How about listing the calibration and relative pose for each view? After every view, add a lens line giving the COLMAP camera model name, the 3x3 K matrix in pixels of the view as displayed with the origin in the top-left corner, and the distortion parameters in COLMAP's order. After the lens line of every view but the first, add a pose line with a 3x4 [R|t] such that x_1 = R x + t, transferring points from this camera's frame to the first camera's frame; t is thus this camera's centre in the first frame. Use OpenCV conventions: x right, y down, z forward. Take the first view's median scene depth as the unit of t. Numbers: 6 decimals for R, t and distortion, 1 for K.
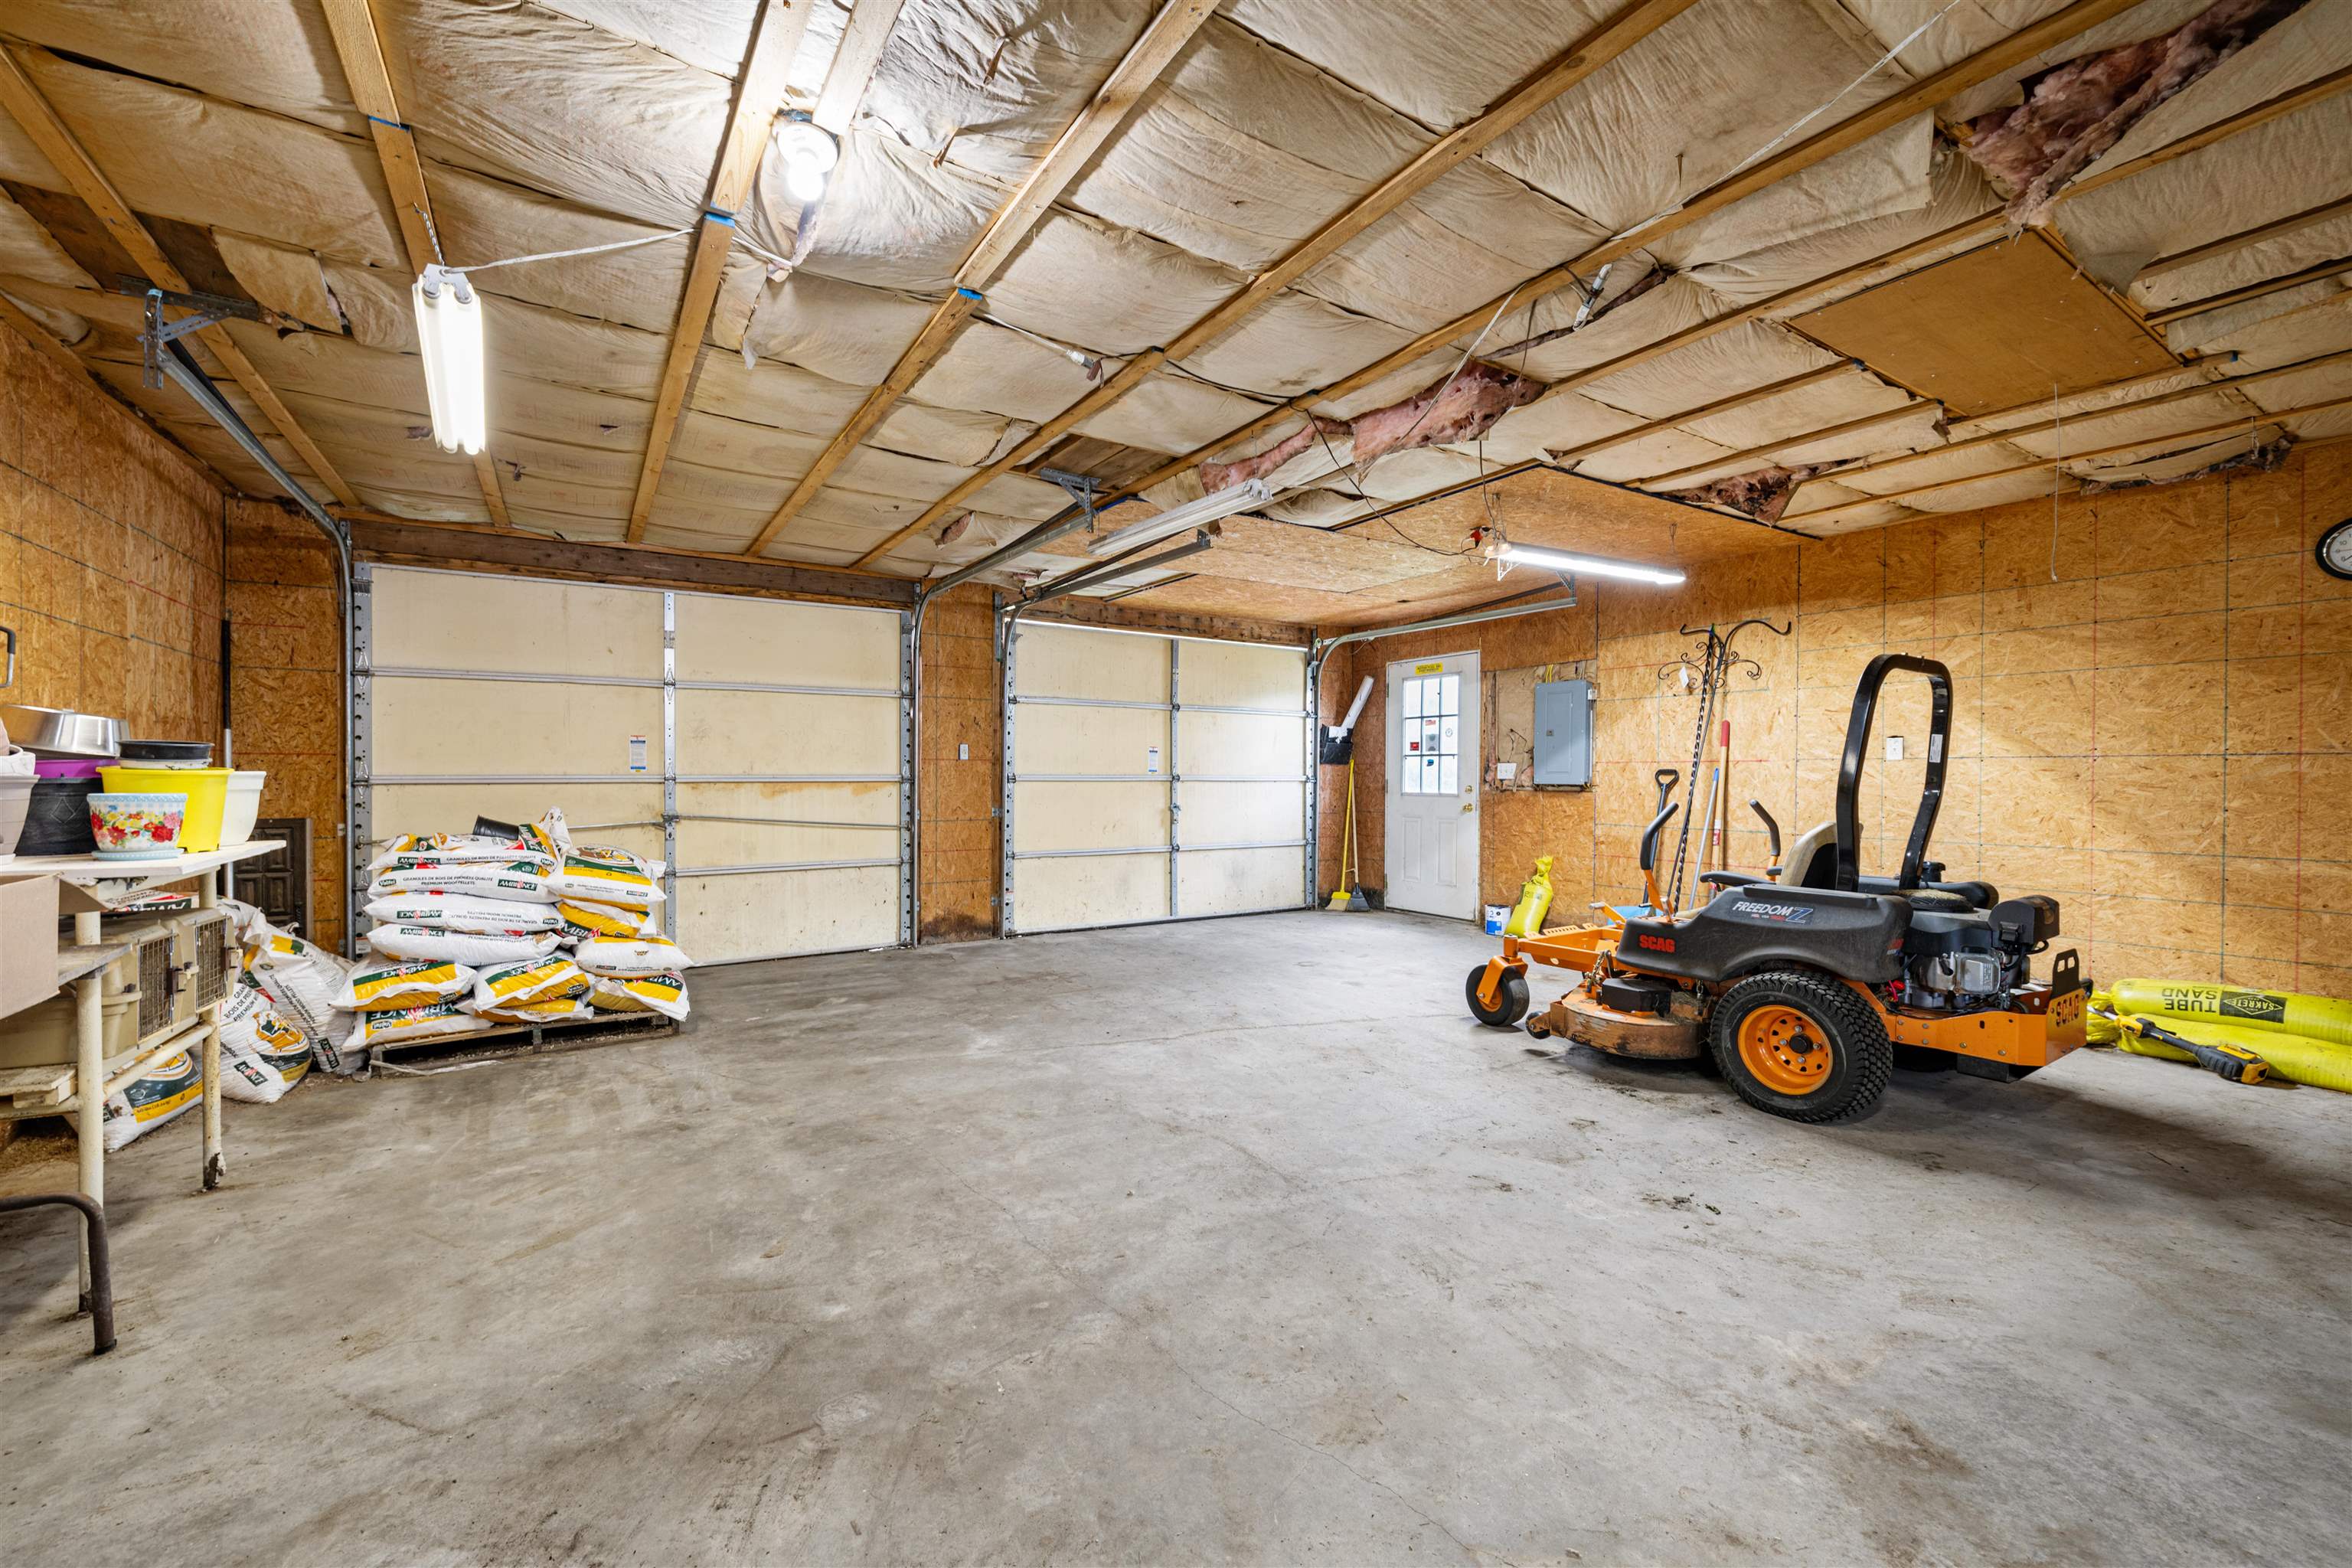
lens RADIAL K [[954.8, 0, 1182.0], [0, 954.8, 781.7], [0, 0, 1]] dist [-0.002406, -0.000007]
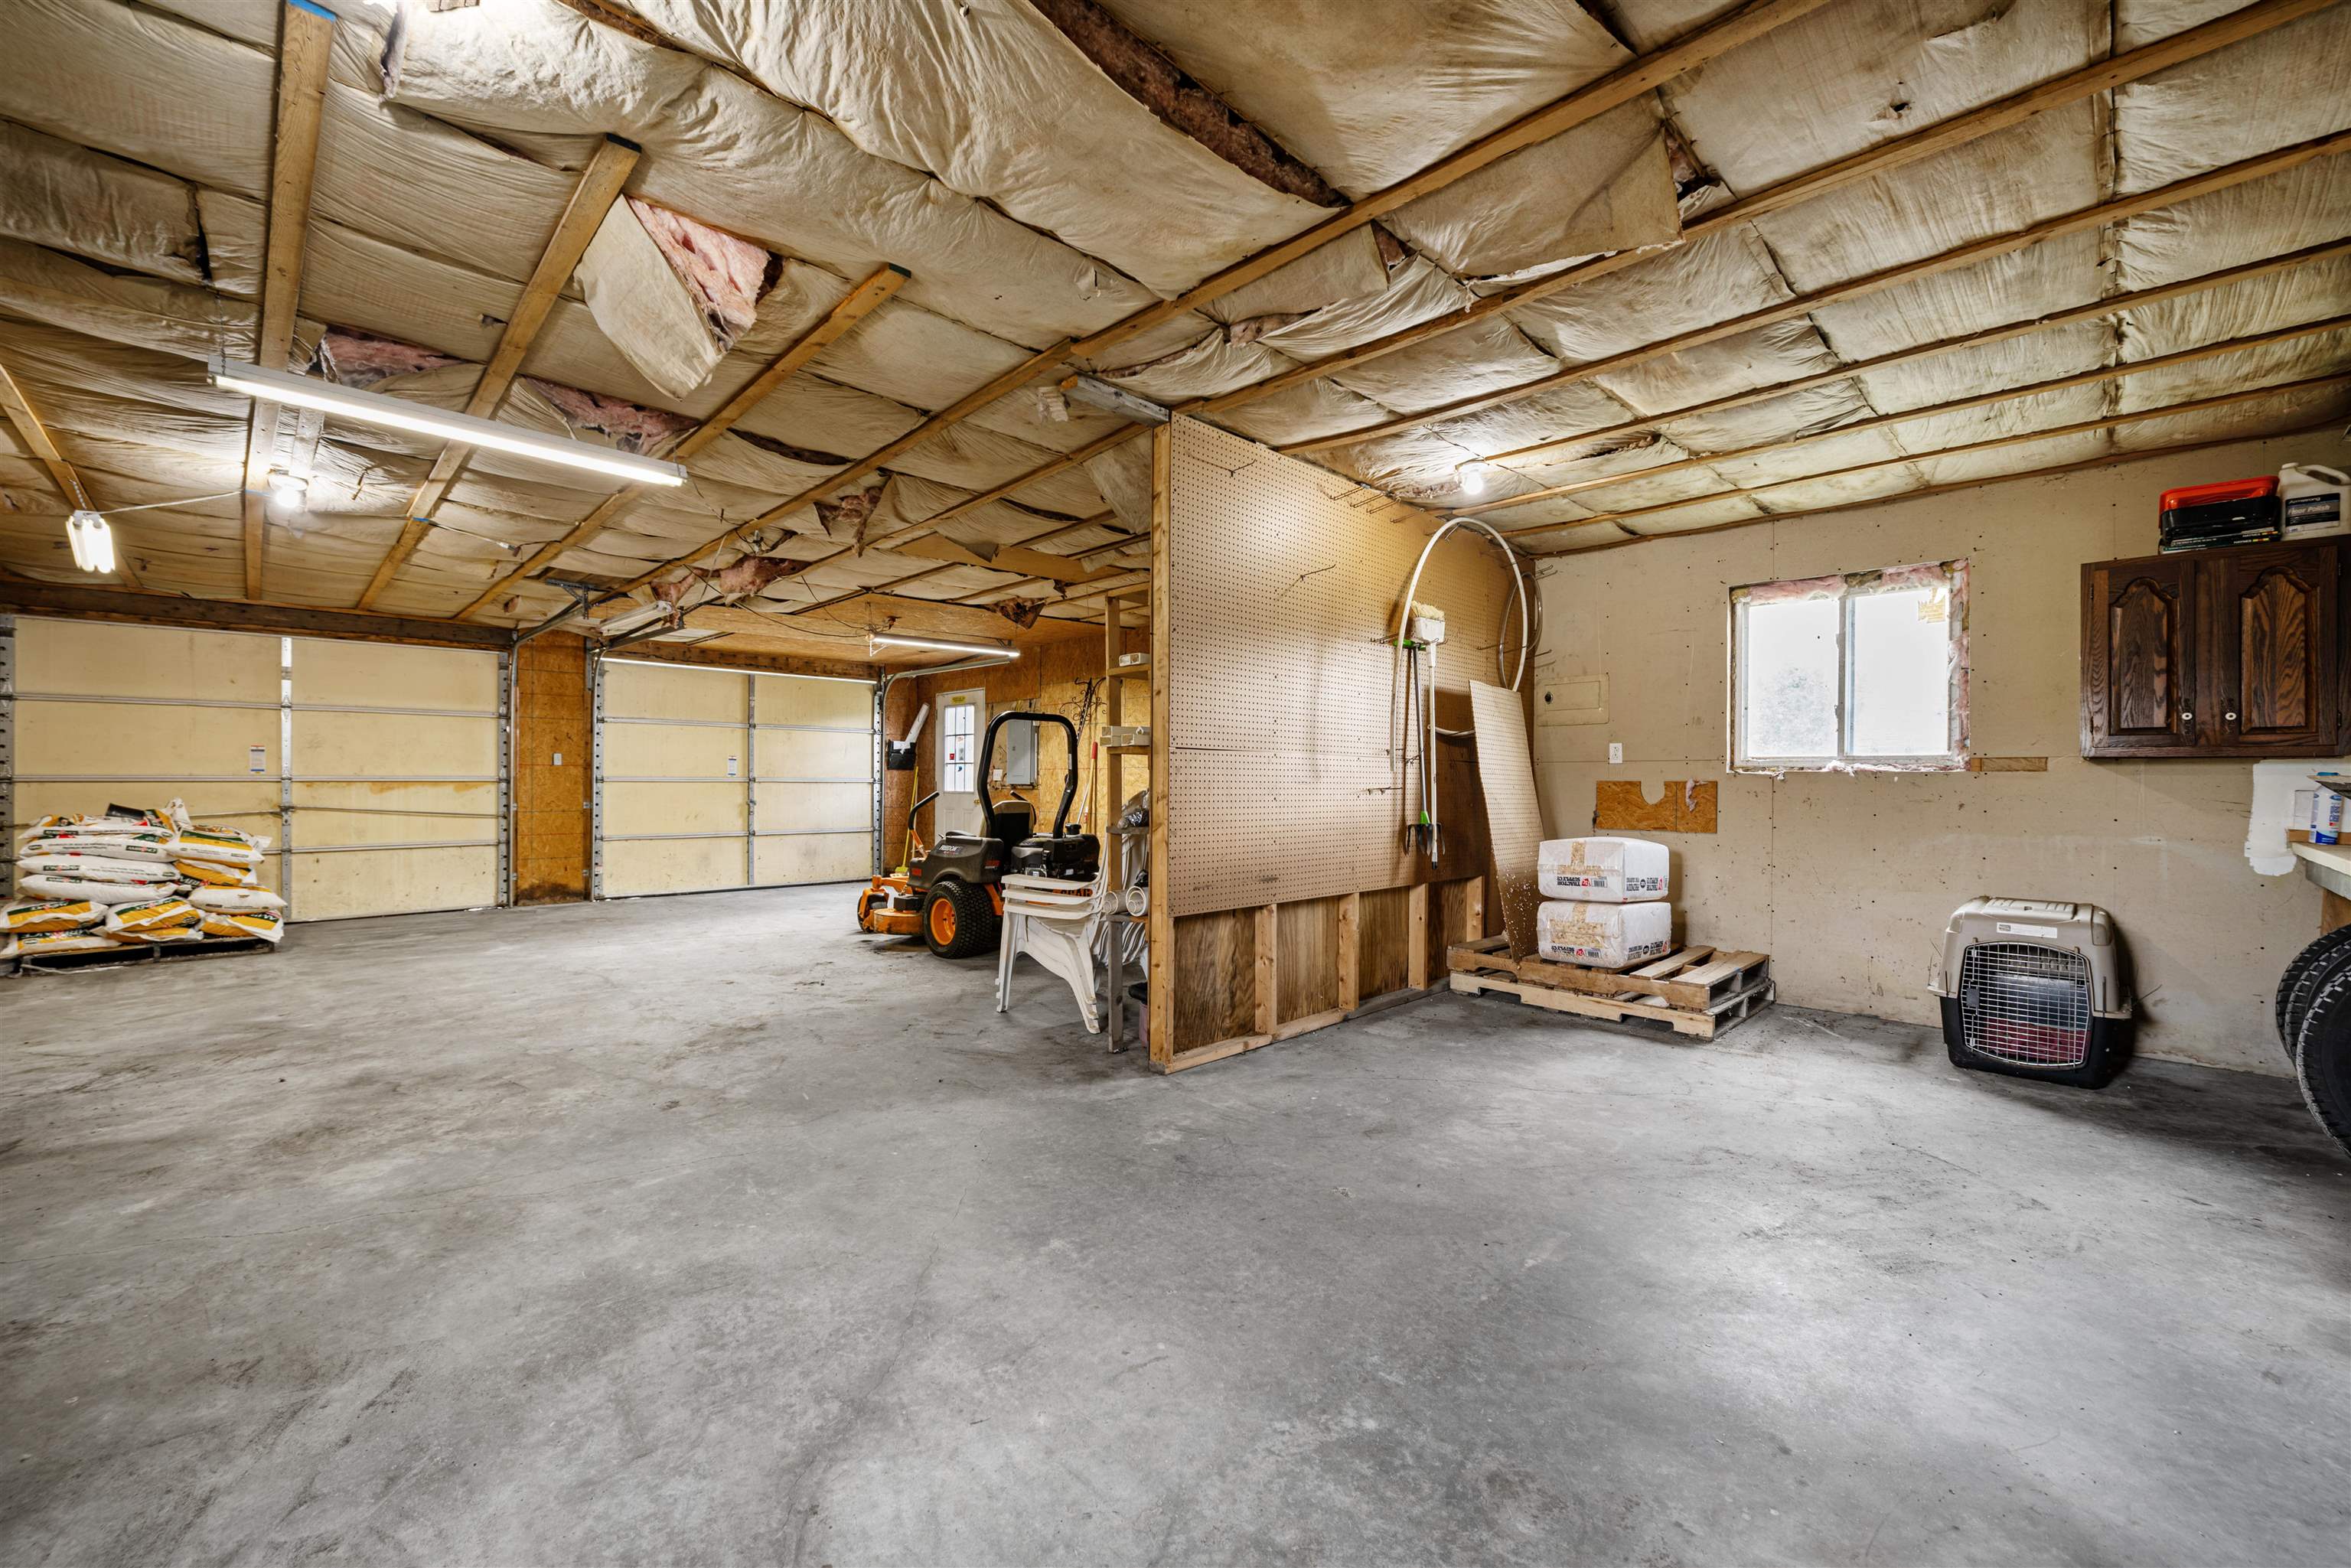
lens RADIAL K [[954.4, 0, 1181.6], [0, 954.4, 784.2], [0, 0, 1]] dist [-0.002406, -0.000007]
pose [[0.979311, 0.000991, 0.202359, 0.371499], [-0.000214, 0.999993, -0.003864, 0.008583], [-0.202361, 0.003741, 0.979304, -0.490854]]
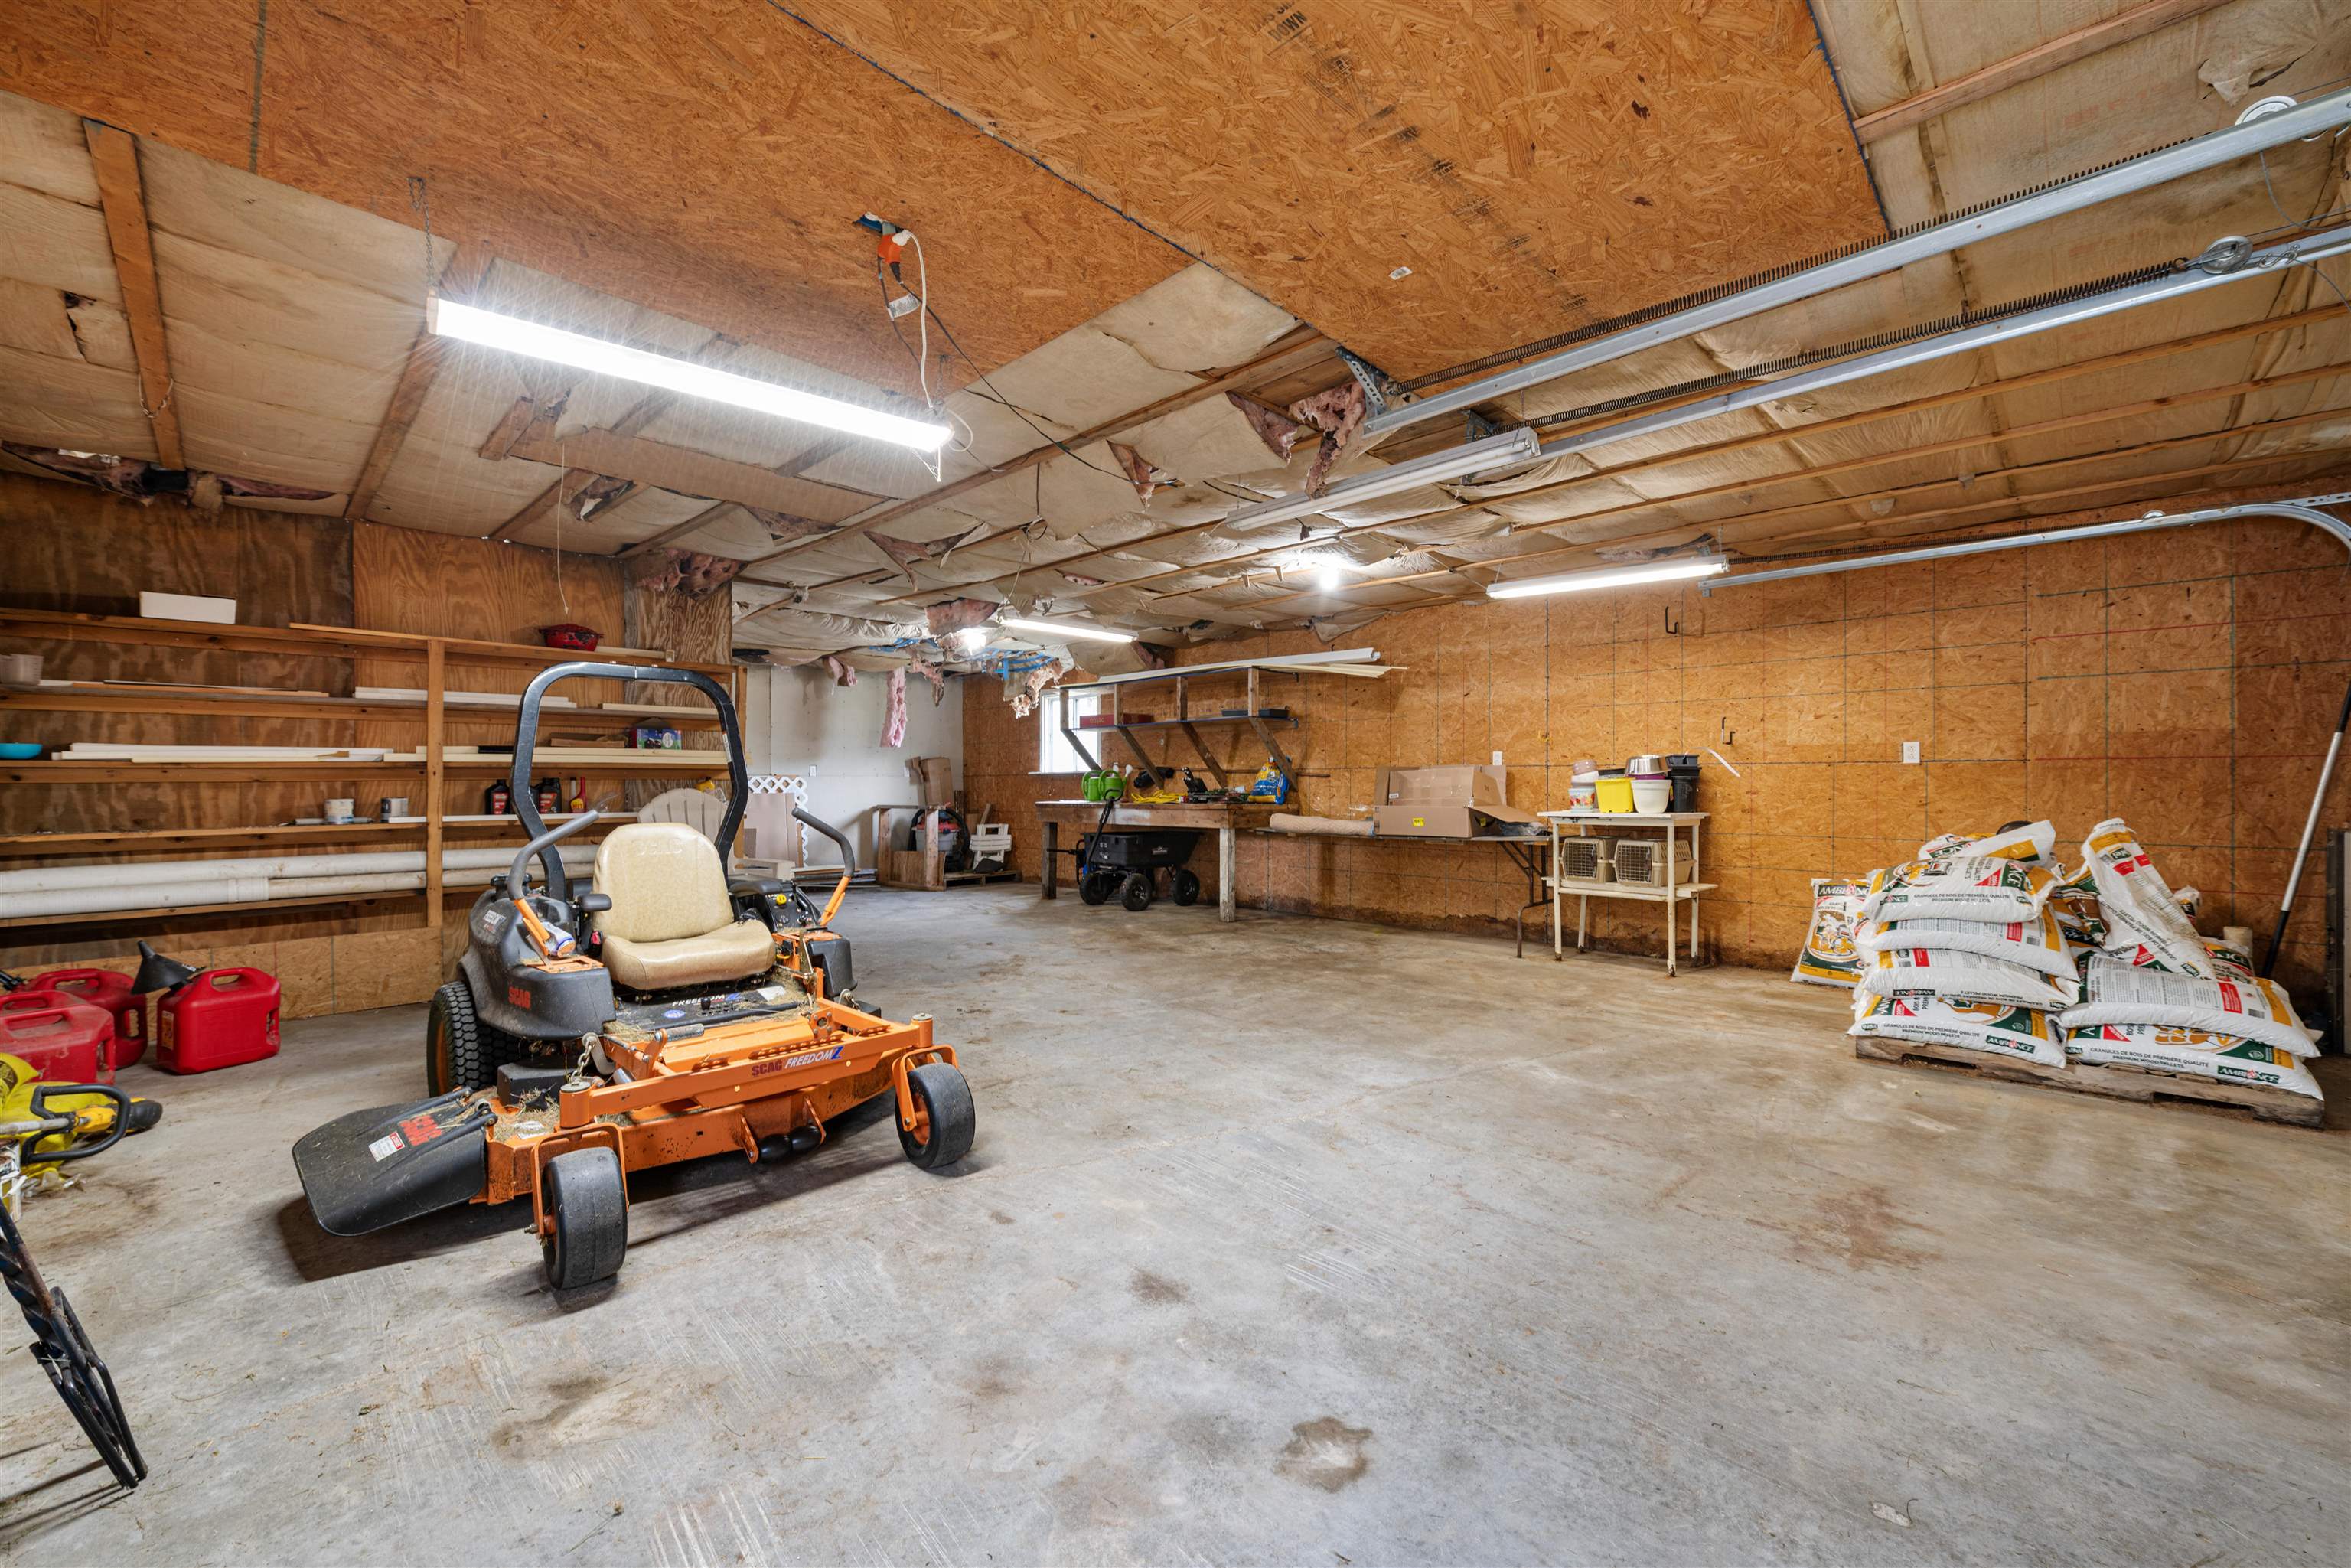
lens RADIAL K [[954.4, 0, 1181.9], [0, 954.4, 786.3], [0, 0, 1]] dist [-0.002406, -0.000007]
pose [[-0.977079, -0.000044, -0.212876, 0.344838], [-0.000930, 0.999991, 0.004060, -0.003979], [0.212874, 0.004164, -0.977071, 1.903066]]
